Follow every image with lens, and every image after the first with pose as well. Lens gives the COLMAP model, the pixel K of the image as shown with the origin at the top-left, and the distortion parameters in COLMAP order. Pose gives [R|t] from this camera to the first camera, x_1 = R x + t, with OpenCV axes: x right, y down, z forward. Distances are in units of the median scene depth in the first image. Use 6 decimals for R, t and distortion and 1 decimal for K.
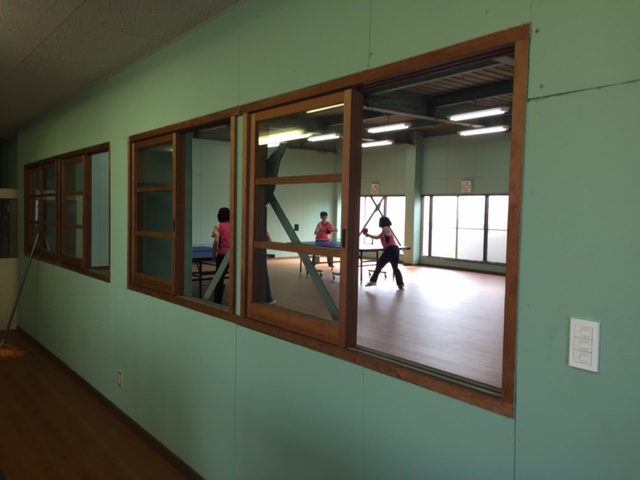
lens RADIAL K [[535.3, 0, 318.3], [0, 535.3, 239.8], [0, 0, 1]] dist [0.085985, -0.000876]
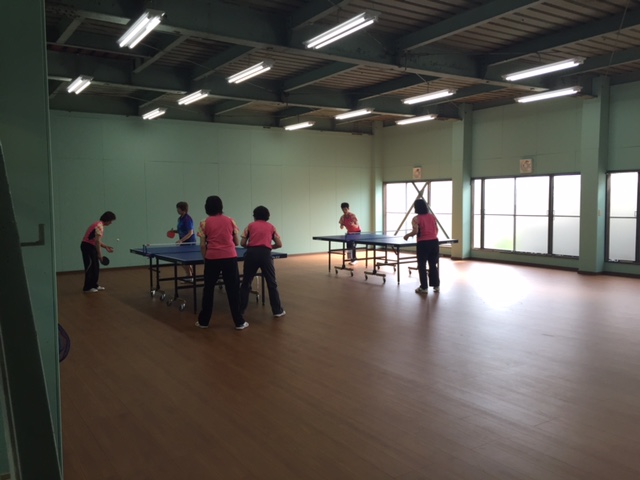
lens RADIAL K [[535.3, 0, 318.3], [0, 535.3, 239.8], [0, 0, 1]] dist [0.085985, -0.000876]
pose [[0.995641, -0.020861, -0.090909, 0.026513], [0.022368, 0.999628, 0.015590, -0.003555], [0.090550, -0.017555, 0.995737, 0.123744]]
